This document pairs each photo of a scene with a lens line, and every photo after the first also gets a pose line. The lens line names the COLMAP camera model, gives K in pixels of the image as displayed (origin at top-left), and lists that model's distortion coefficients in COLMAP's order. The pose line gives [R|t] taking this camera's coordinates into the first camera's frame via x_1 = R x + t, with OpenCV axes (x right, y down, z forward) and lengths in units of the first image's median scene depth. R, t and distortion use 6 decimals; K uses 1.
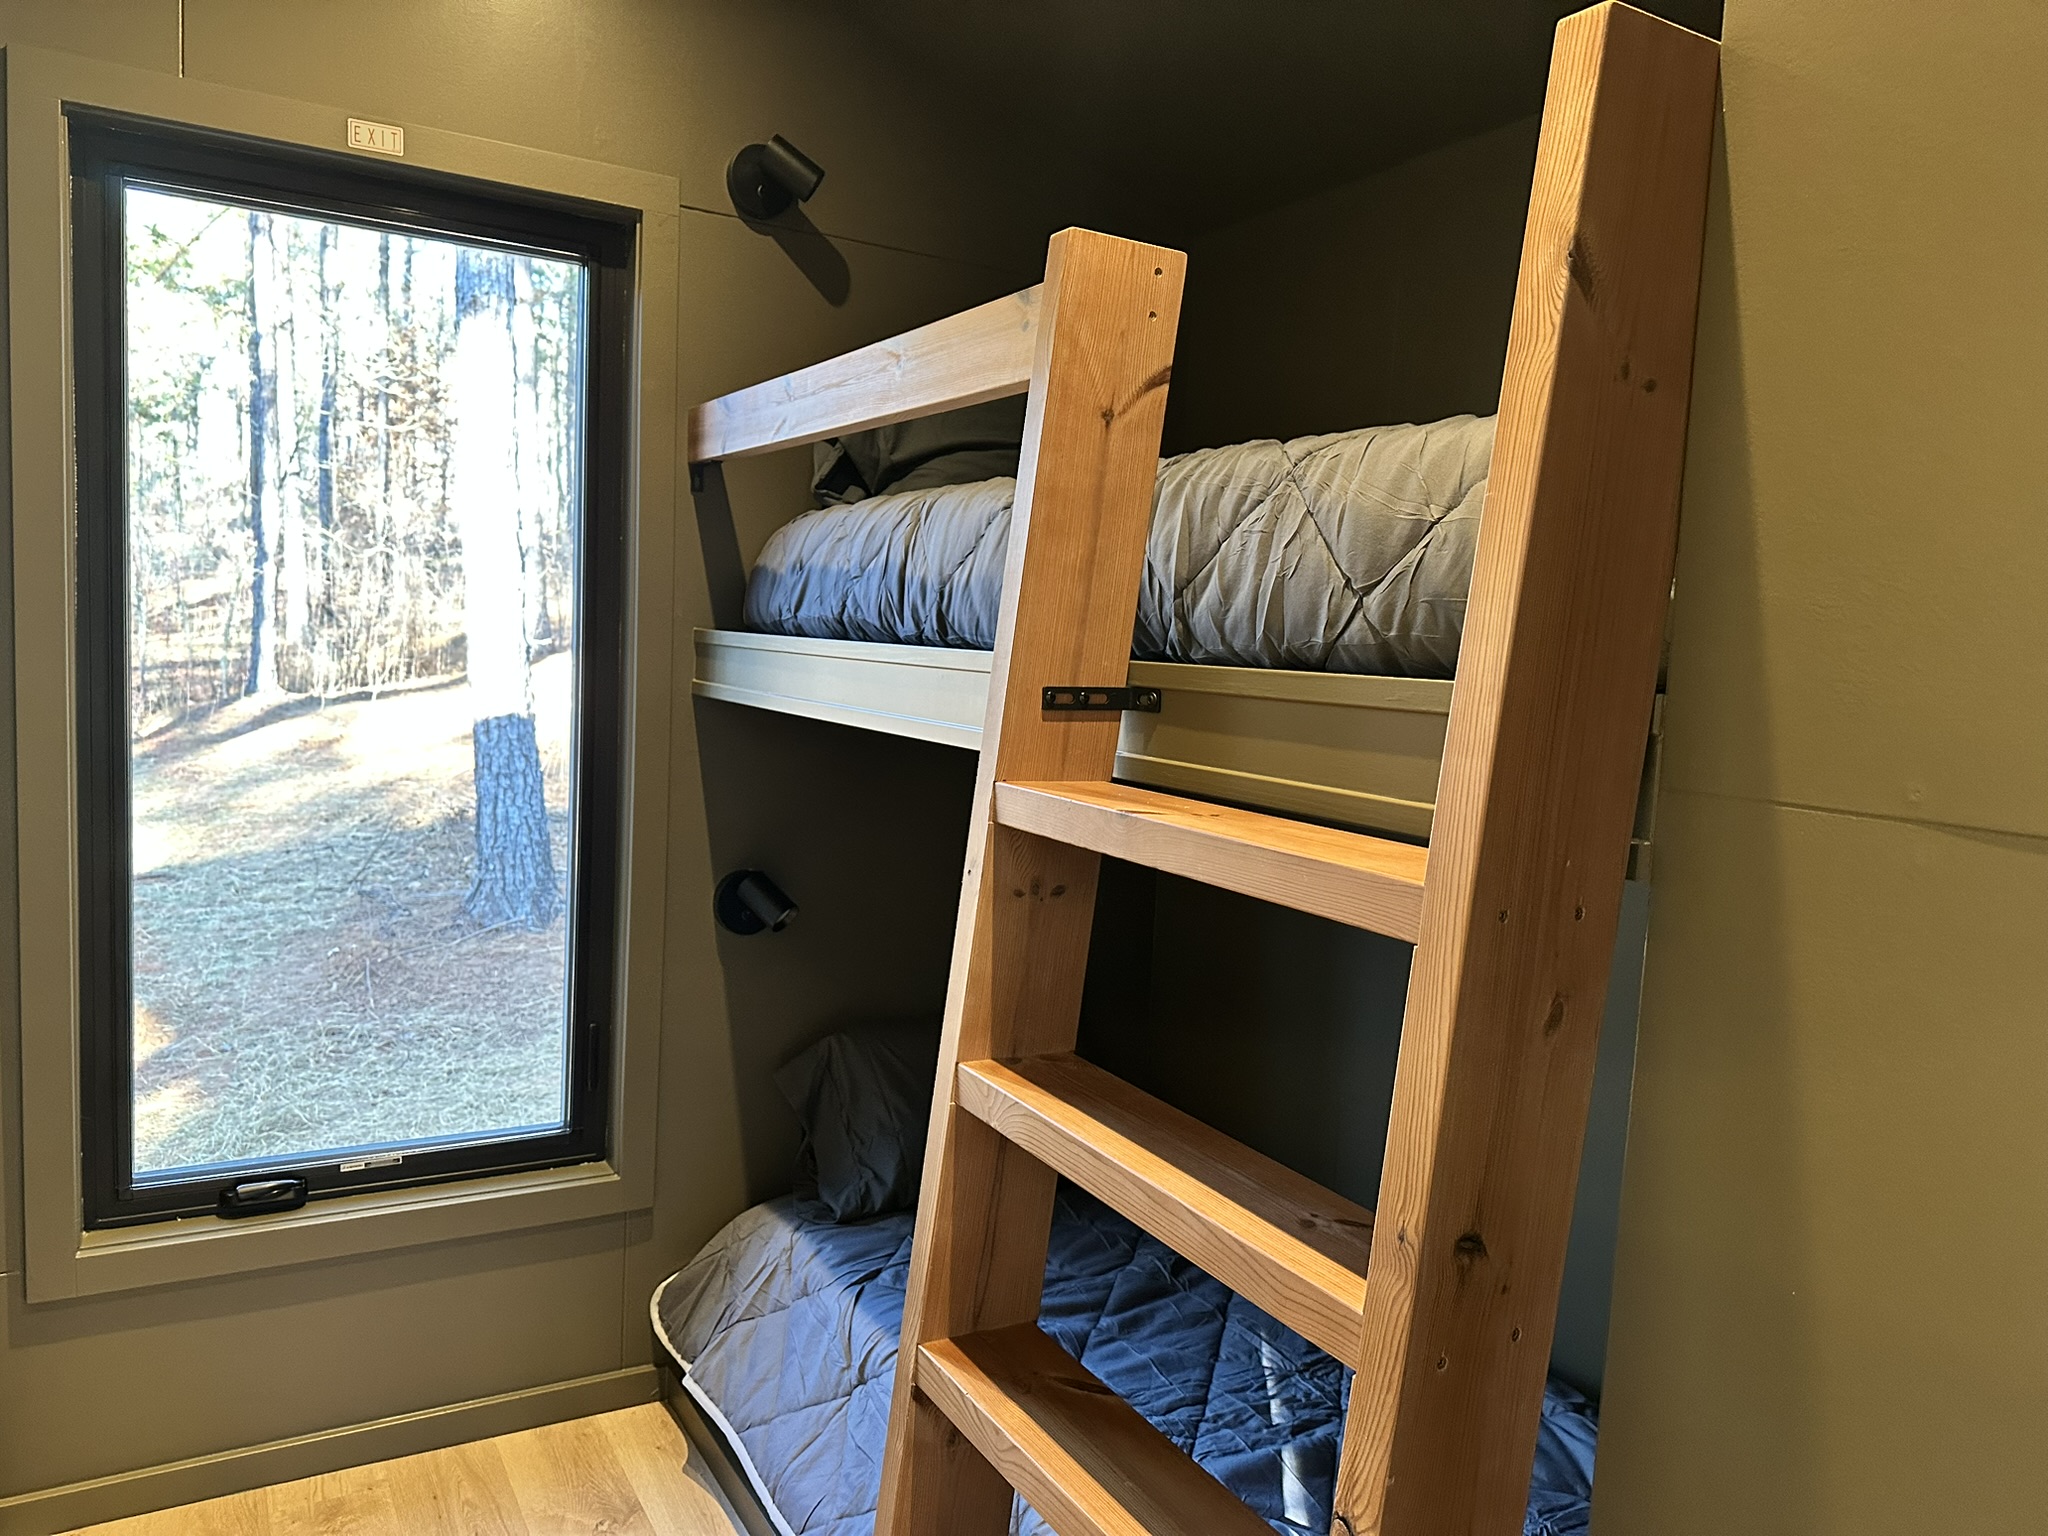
lens RADIAL K [[1453.3, 0, 1026.5], [0, 1453.3, 786.1], [0, 0, 1]] dist [0.023117, -0.015505]
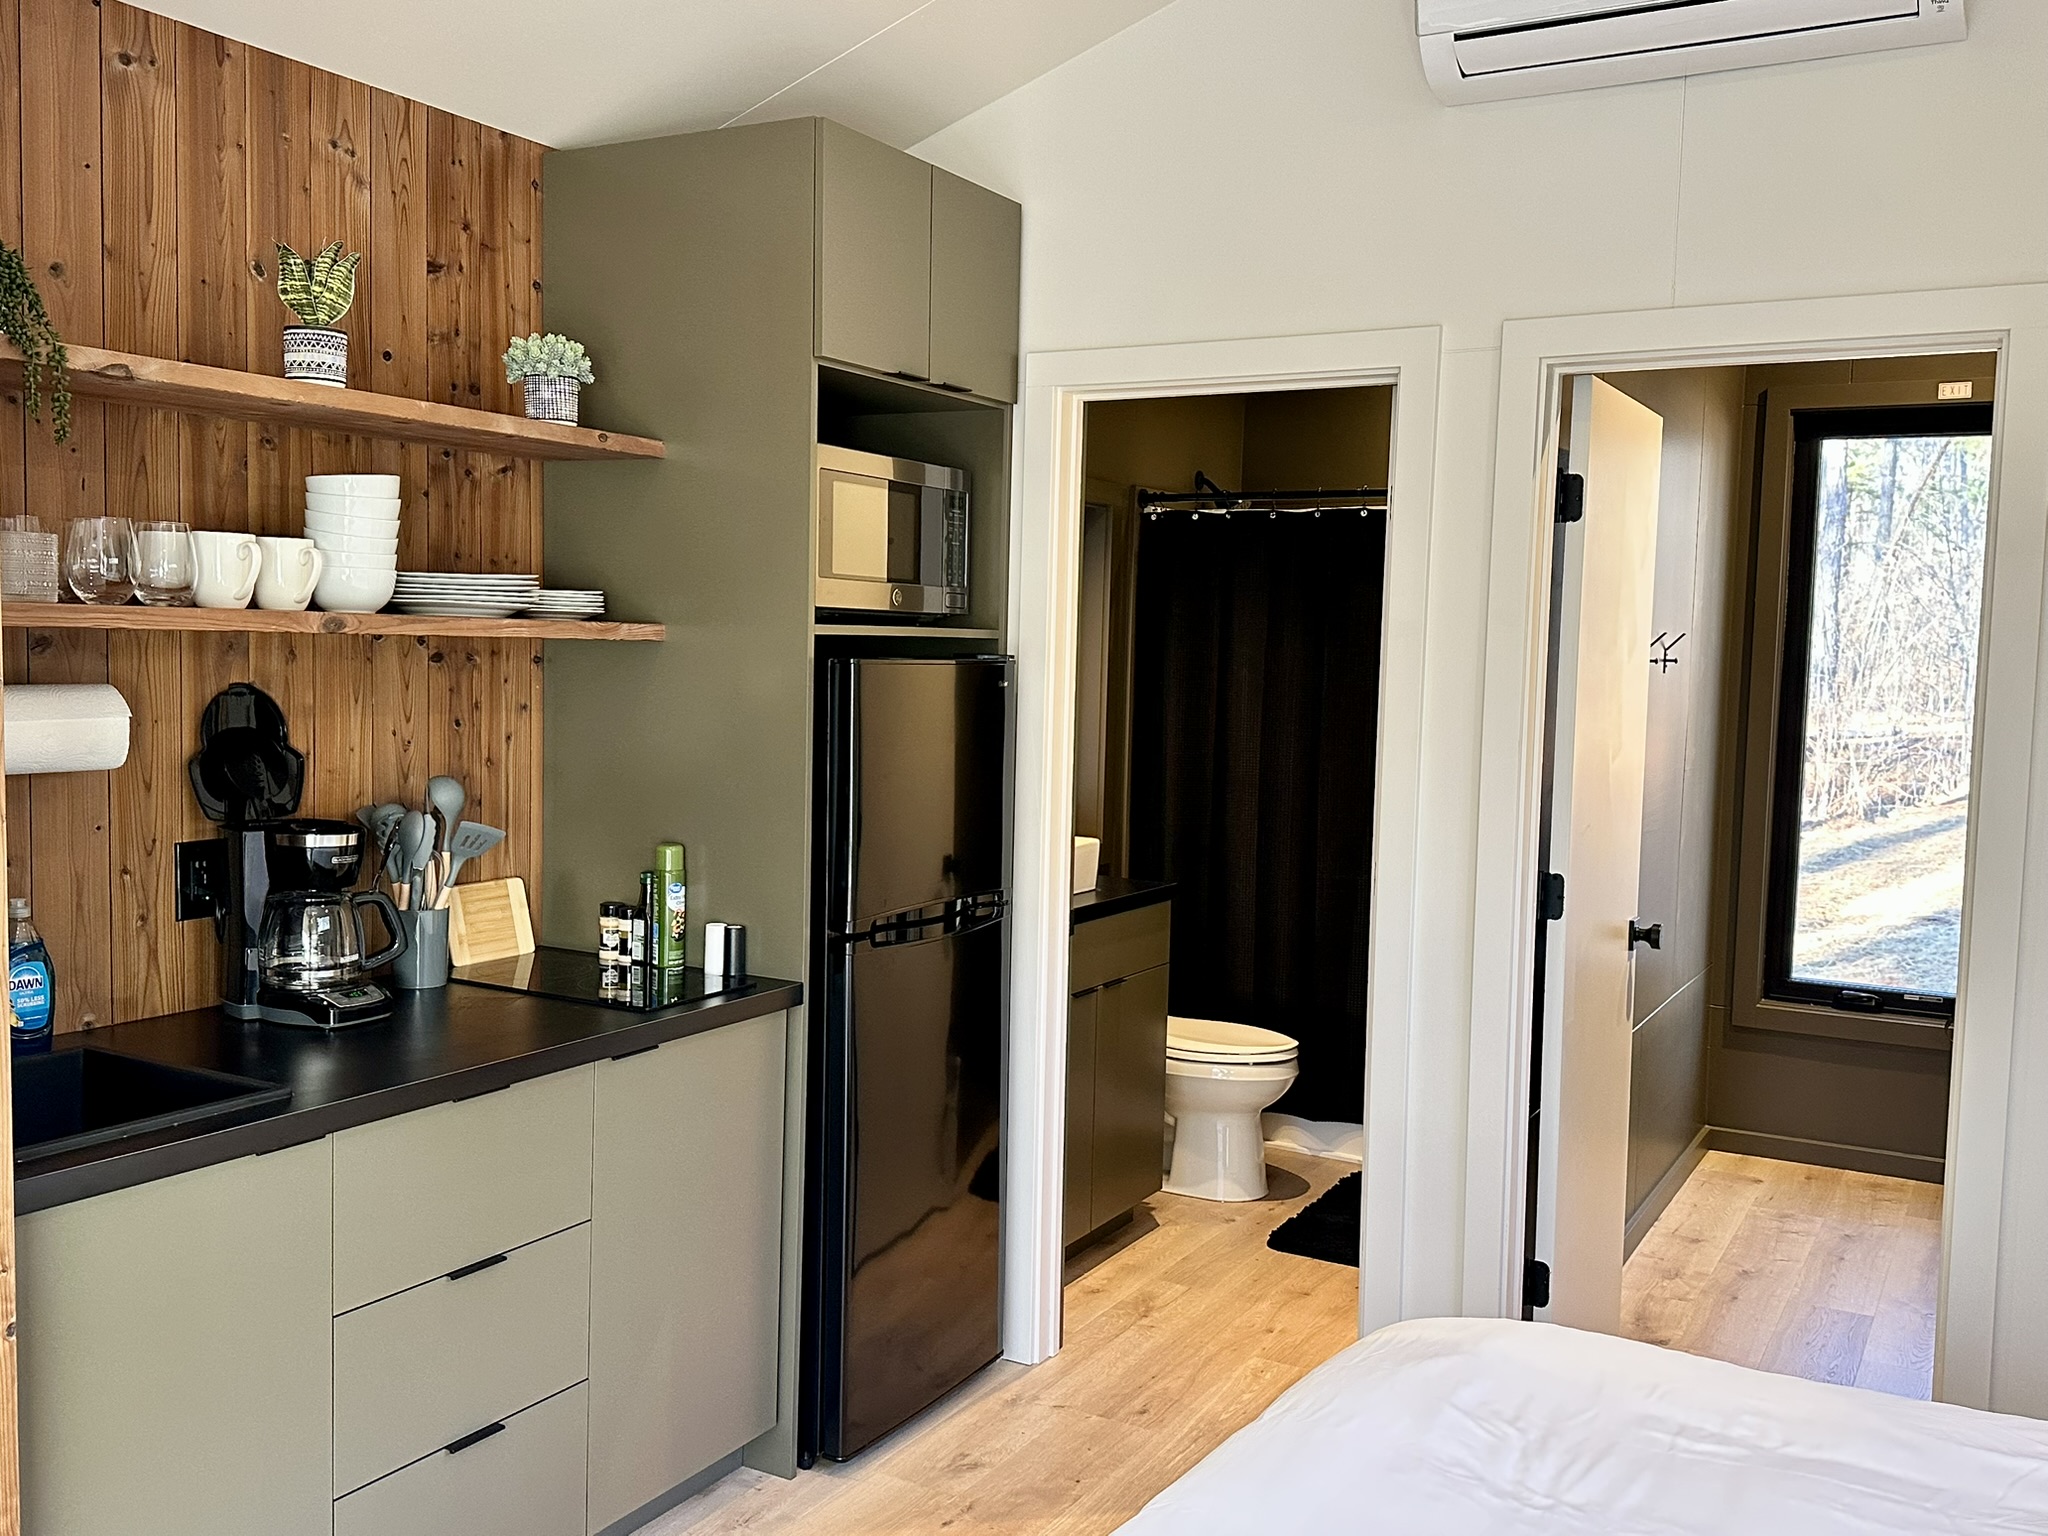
lens RADIAL K [[1830.2, 0, 1029.8], [0, 1830.2, 756.6], [0, 0, 1]] dist [0.057322, -0.034150]
pose [[0.510932, 0.023410, -0.859302, 0.881349], [-0.085914, 0.996015, -0.023949, 0.134875], [0.855317, 0.086062, 0.510907, -1.009951]]
